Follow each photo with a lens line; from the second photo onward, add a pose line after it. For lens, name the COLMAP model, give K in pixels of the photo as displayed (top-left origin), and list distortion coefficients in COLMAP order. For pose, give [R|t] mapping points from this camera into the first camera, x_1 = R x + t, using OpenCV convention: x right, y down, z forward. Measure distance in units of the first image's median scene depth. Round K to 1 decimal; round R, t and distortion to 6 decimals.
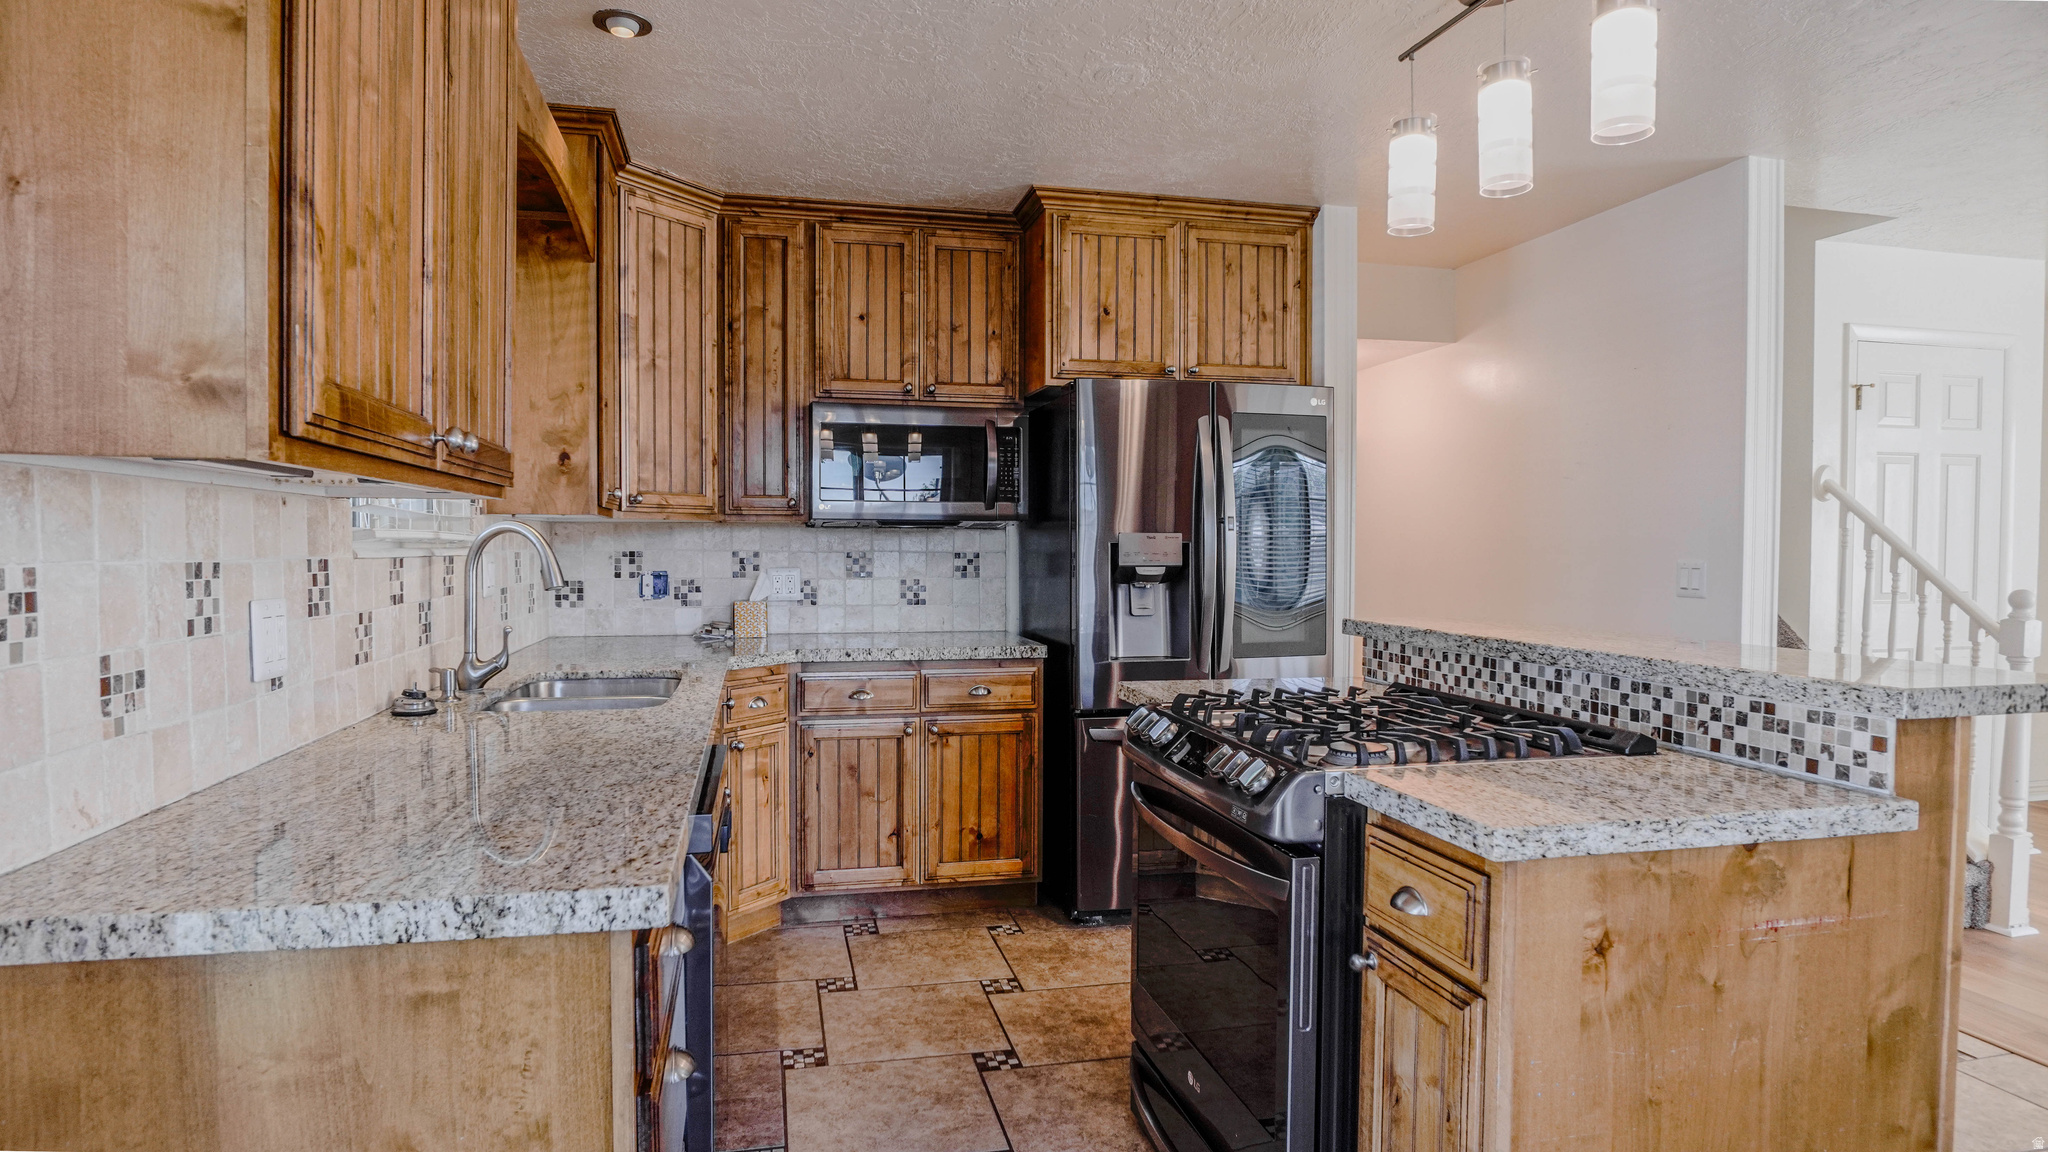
lens RADIAL K [[1127.6, 0, 1026.8], [0, 1127.6, 579.8], [0, 0, 1]] dist [-0.039531, 0.010970]
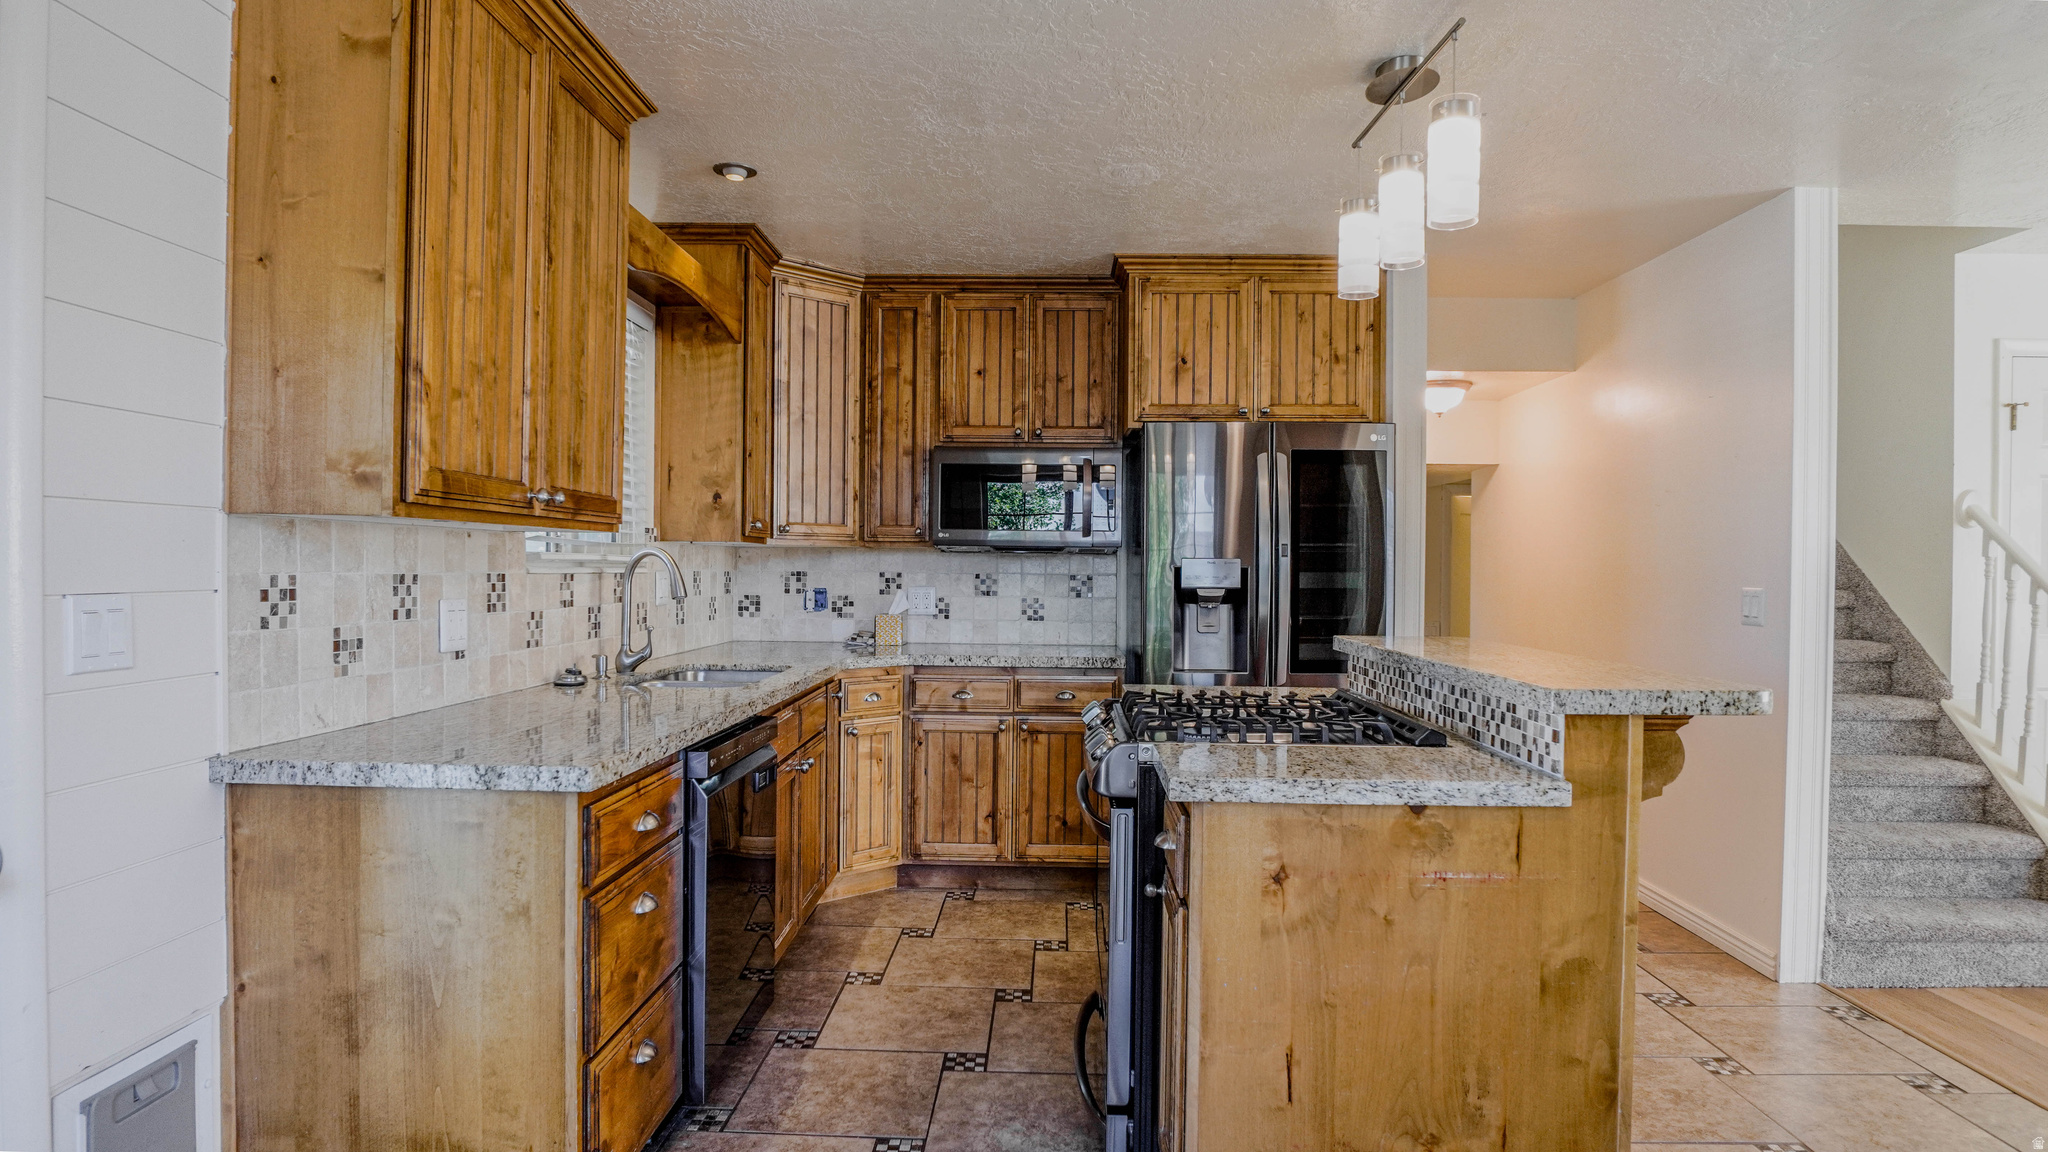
lens RADIAL K [[1153.0, 0, 1029.7], [0, 1153.0, 580.6], [0, 0, 1]] dist [-0.033437, 0.001803]
pose [[0.968194, 0.009908, -0.250005, 0.327933], [-0.015089, 0.999709, -0.018817, 0.006730], [0.249746, 0.021991, 0.968062, -0.223902]]
